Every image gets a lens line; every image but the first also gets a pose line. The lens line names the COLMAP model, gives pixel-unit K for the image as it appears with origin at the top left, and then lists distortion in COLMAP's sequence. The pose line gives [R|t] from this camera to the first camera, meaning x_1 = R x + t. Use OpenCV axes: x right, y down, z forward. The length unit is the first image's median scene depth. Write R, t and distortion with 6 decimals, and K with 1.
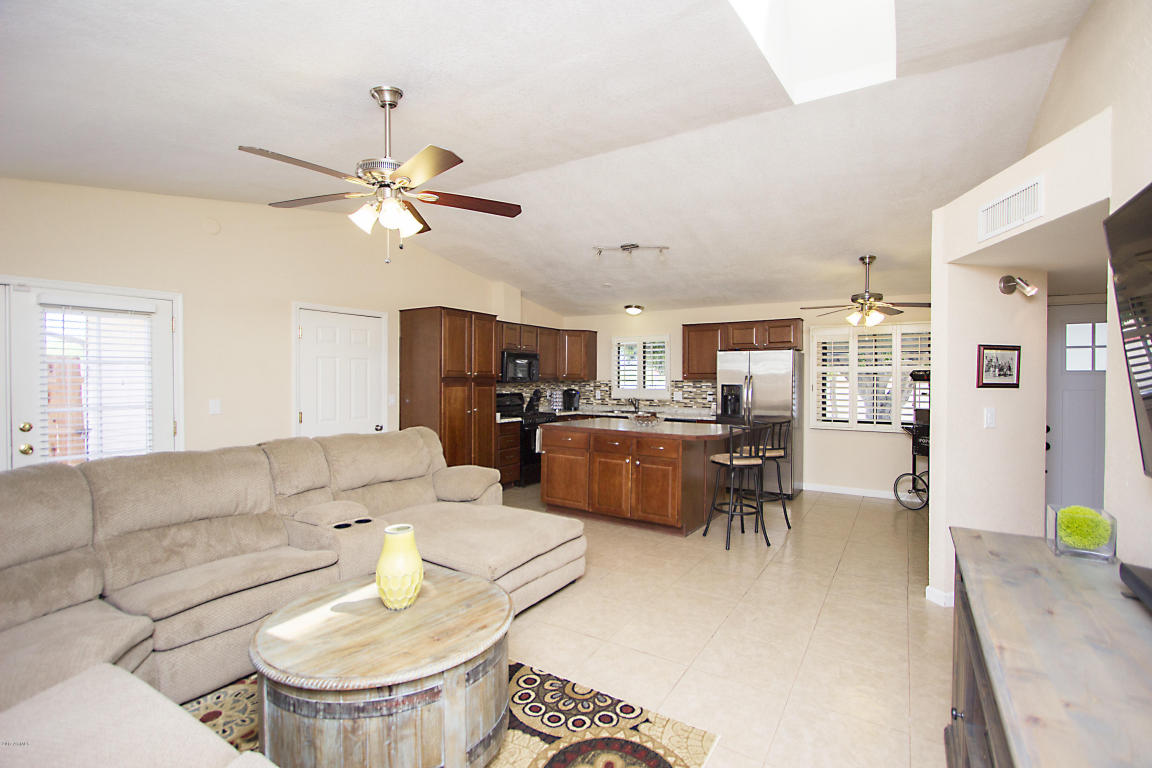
lens RADIAL K [[530.1, 0, 581.3], [0, 530.1, 380.4], [0, 0, 1]] dist [-0.010313, -0.000018]
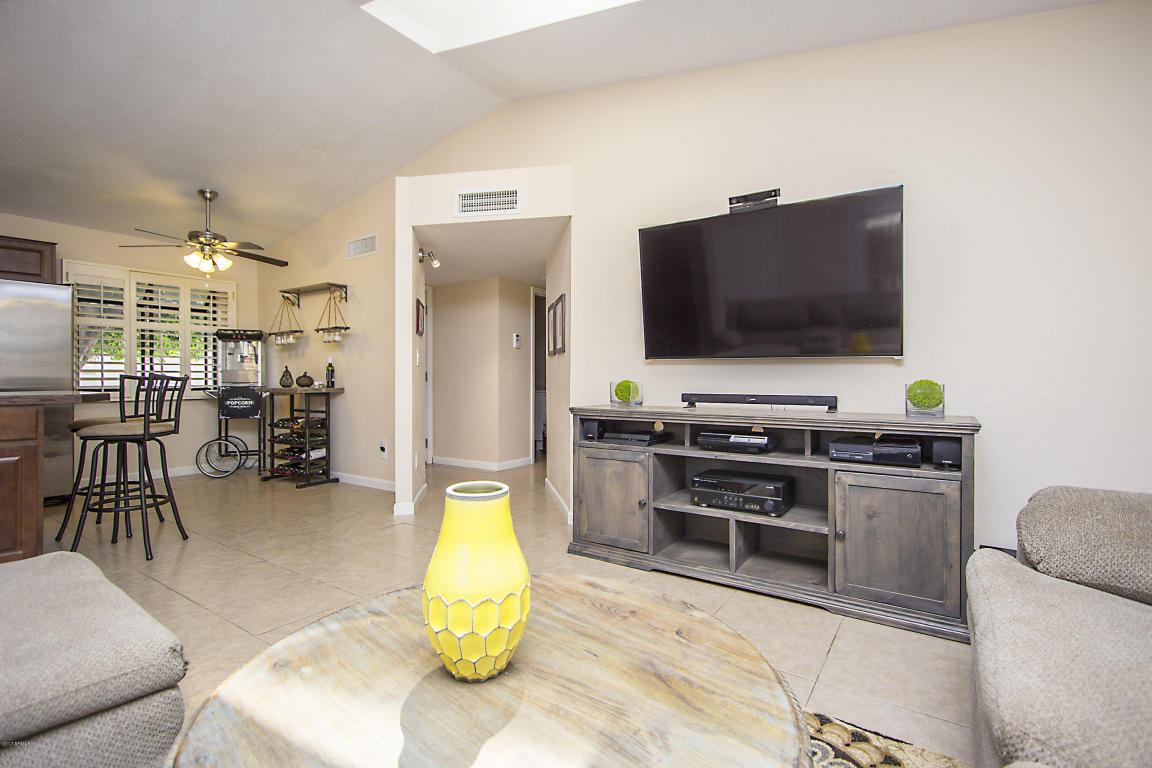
lens RADIAL K [[530.1, 0, 578.5], [0, 530.1, 379.2], [0, 0, 1]] dist [-0.010313, -0.000018]
pose [[0.054704, -0.006927, 0.998479, -0.245432], [0.003631, 0.999971, 0.006739, 0.059842], [-0.998496, 0.003256, 0.054727, 0.285021]]
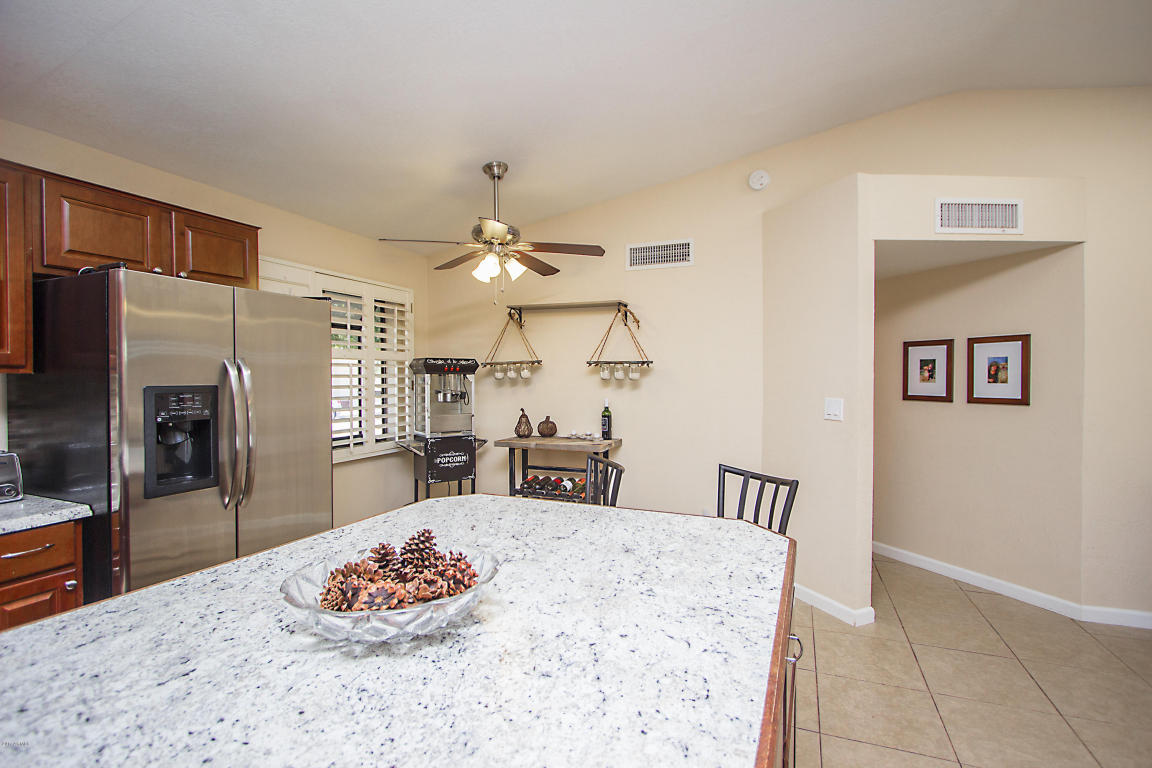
lens RADIAL K [[530.1, 0, 579.6], [0, 530.1, 386.4], [0, 0, 1]] dist [-0.010313, -0.000018]
pose [[-0.163948, -0.024526, 0.986164, -0.056177], [0.003744, 0.999668, 0.025485, 0.000164], [-0.986462, 0.007870, -0.163802, 0.836531]]
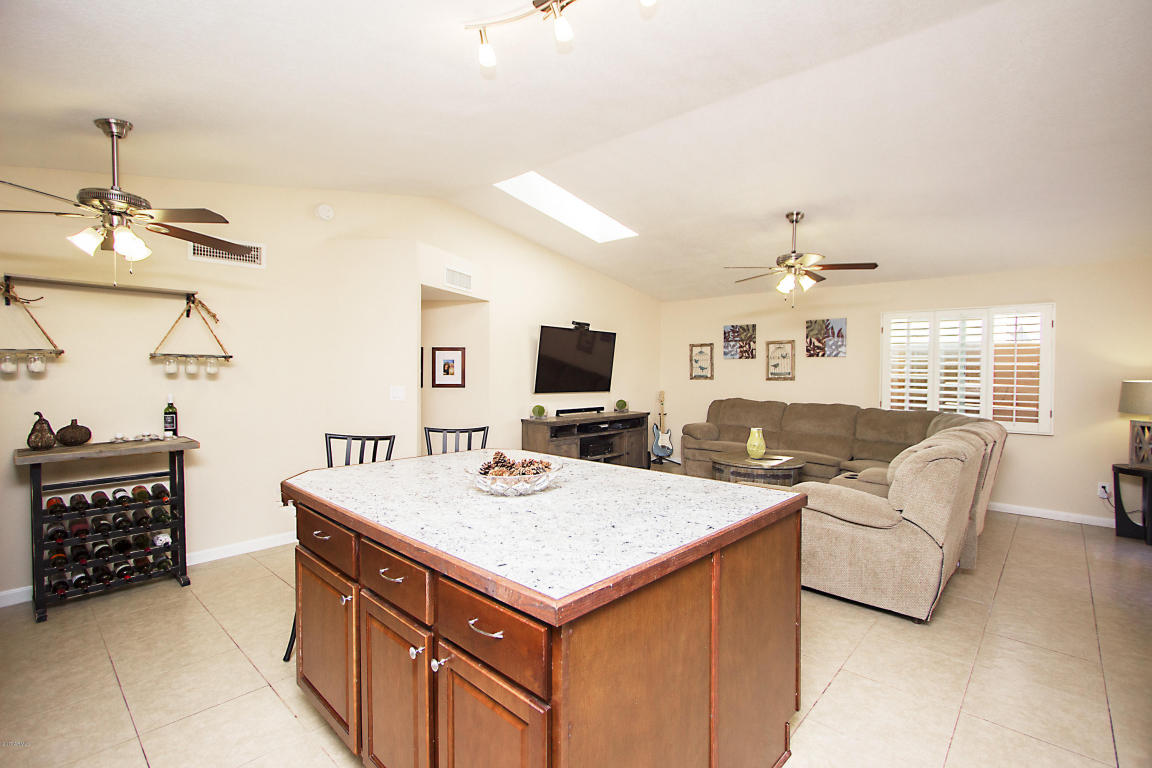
lens RADIAL K [[530.1, 0, 584.3], [0, 530.1, 380.3], [0, 0, 1]] dist [-0.010313, -0.000018]
pose [[-0.982080, -0.016814, 0.187713, 0.001942], [-0.012418, 0.999621, 0.024574, -0.004096], [-0.188055, 0.021802, -0.981916, 1.173536]]
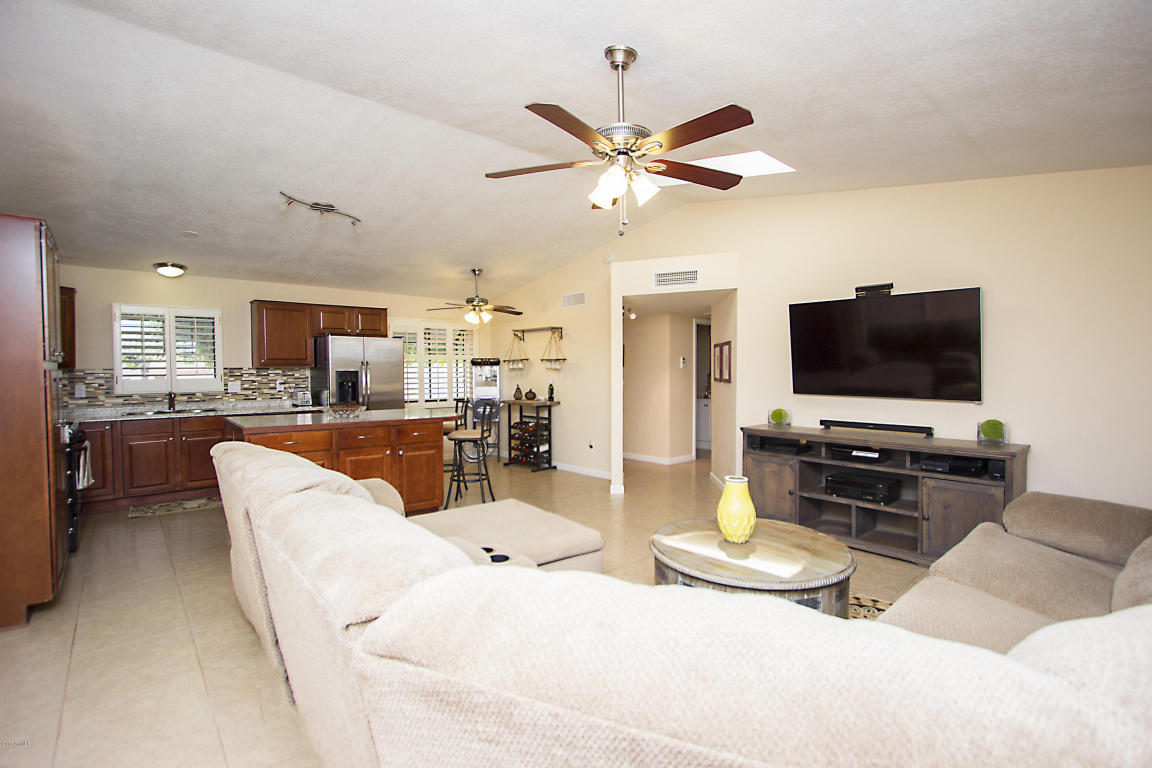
lens RADIAL K [[530.1, 0, 579.1], [0, 530.1, 382.2], [0, 0, 1]] dist [-0.010313, -0.000018]
pose [[0.298017, -0.029213, 0.954113, -0.518809], [0.008723, 0.999573, 0.027881, 0.005329], [-0.954521, 0.000014, 0.298144, 0.313313]]
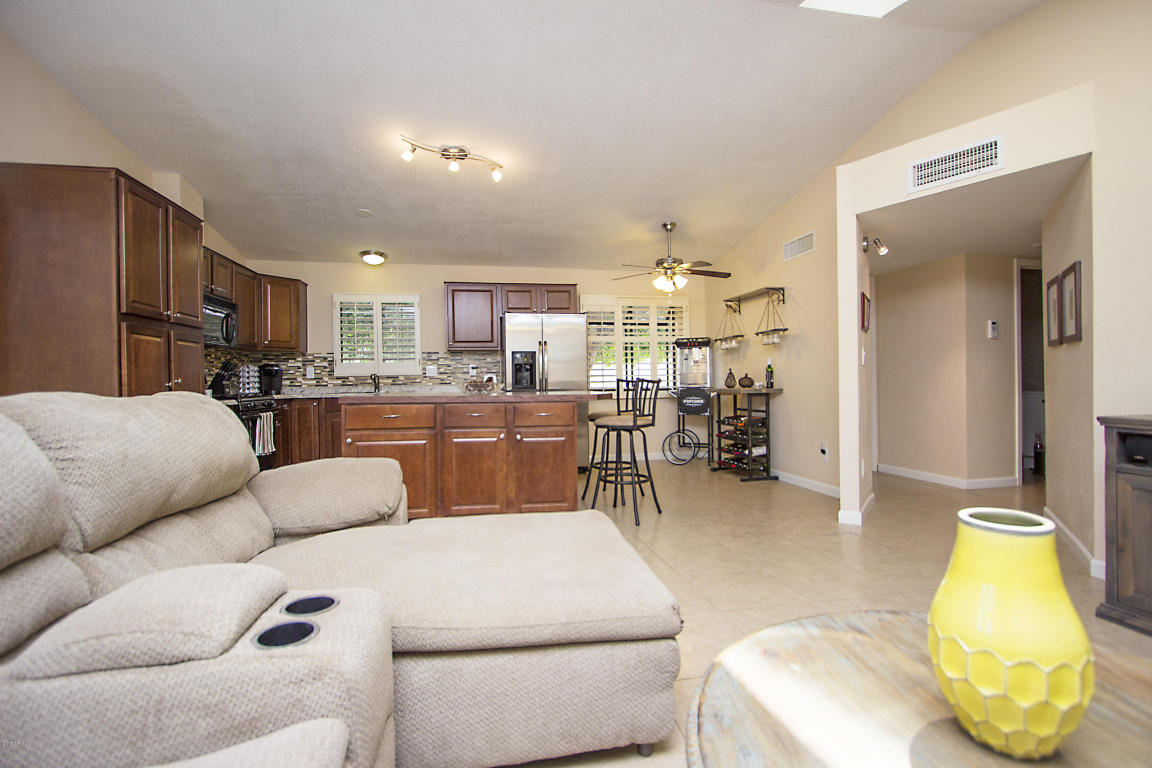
lens RADIAL K [[530.1, 0, 581.2], [0, 530.1, 382.5], [0, 0, 1]] dist [-0.010313, -0.000018]
pose [[0.730740, -0.017086, 0.682442, -0.250037], [0.019092, 0.999807, 0.004588, 0.058127], [-0.682389, 0.009676, 0.730926, 0.298457]]
